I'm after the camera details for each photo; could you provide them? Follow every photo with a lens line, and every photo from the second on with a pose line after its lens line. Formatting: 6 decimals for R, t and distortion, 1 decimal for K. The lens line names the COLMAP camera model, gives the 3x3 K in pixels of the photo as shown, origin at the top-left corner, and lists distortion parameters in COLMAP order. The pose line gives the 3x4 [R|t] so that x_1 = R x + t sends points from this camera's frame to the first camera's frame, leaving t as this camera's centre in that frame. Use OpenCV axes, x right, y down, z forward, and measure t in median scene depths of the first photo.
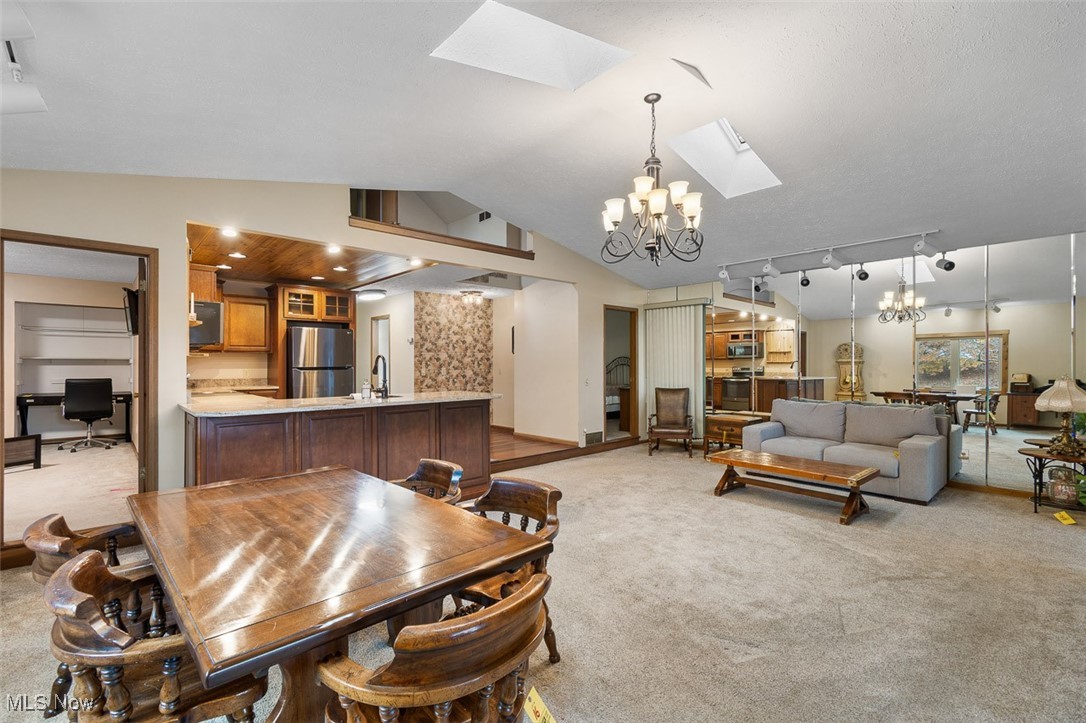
lens RADIAL K [[481.8, 0, 539.5], [0, 481.8, 361.1], [0, 0, 1]] dist [-0.000013, -0.001479]
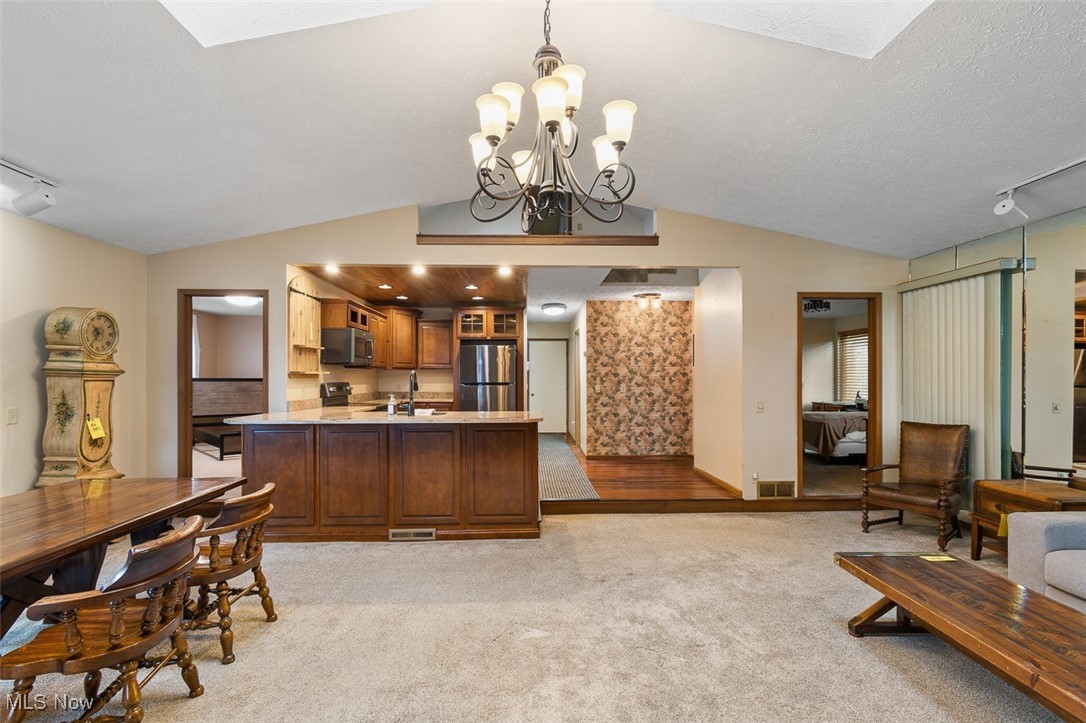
lens RADIAL K [[487.6, 0, 541.5], [0, 487.6, 378.0], [0, 0, 1]] dist [0.000374, -0.000127]
pose [[0.755116, 0.002128, -0.655587, 0.326085], [0.000914, 0.999990, 0.004299, -0.001787], [0.655590, -0.003845, 0.755107, 0.266940]]
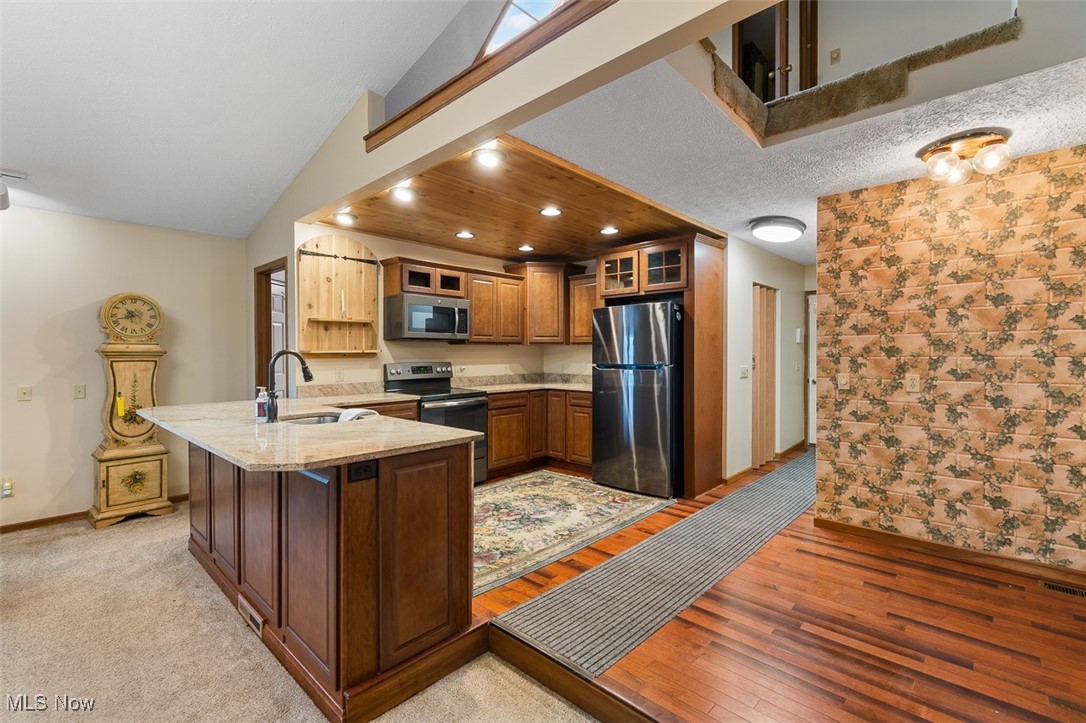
lens RADIAL K [[481.8, 0, 539.5], [0, 481.8, 361.1], [0, 0, 1]] dist [-0.000013, -0.001479]
pose [[0.066652, 0.019482, -0.997586, 0.192254], [0.005221, 0.999789, 0.019874, -0.005735], [0.997763, -0.006533, 0.066536, 0.805829]]
